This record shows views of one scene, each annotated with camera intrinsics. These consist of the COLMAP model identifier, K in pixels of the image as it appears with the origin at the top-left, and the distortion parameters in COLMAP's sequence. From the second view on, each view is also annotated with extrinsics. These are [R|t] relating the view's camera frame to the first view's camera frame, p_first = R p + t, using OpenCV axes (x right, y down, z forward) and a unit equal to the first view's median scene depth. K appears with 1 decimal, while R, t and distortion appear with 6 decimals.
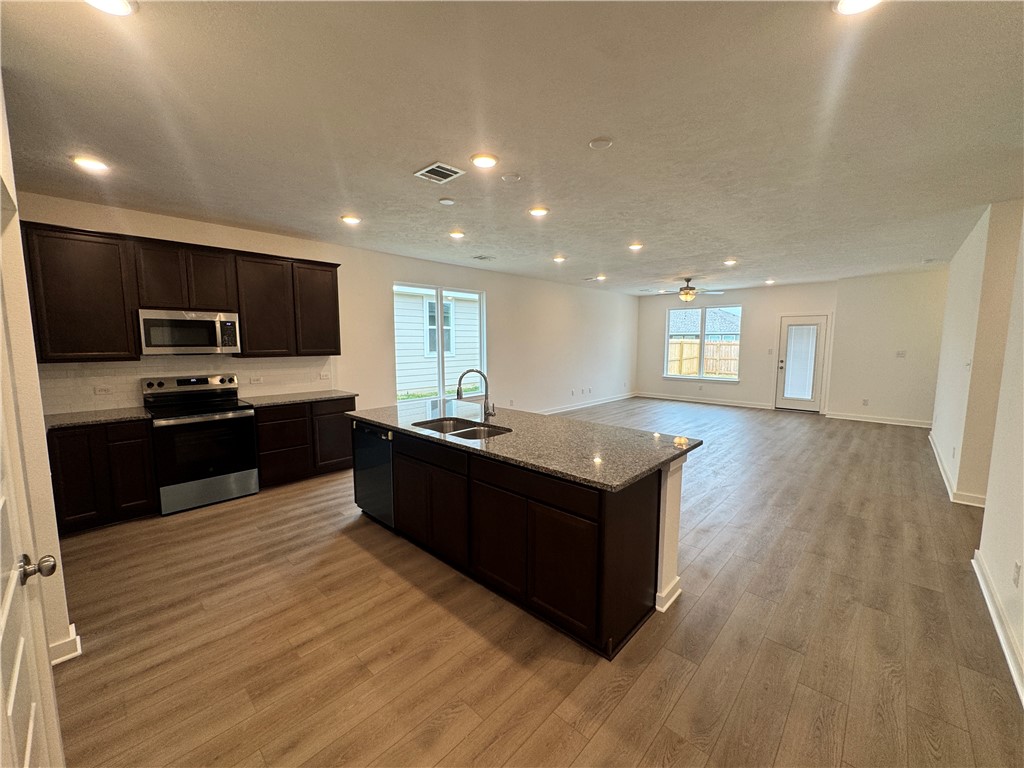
lens RADIAL K [[408.0, 0, 513.3], [0, 408.0, 382.2], [0, 0, 1]] dist [-0.003846, -0.000266]
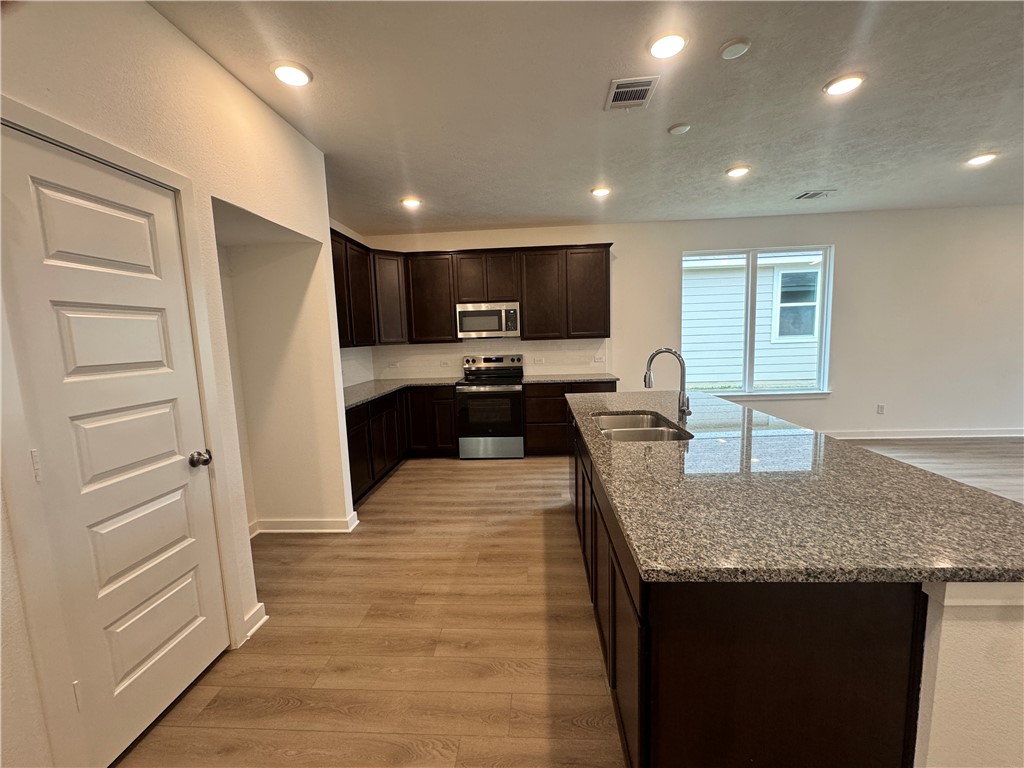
lens RADIAL K [[408.0, 0, 513.1], [0, 408.0, 383.1], [0, 0, 1]] dist [-0.003846, -0.000266]
pose [[0.636585, 0.068024, -0.768201, 0.275648], [-0.046733, 0.997674, 0.049618, 0.006198], [0.769790, 0.004315, 0.638283, 0.299096]]
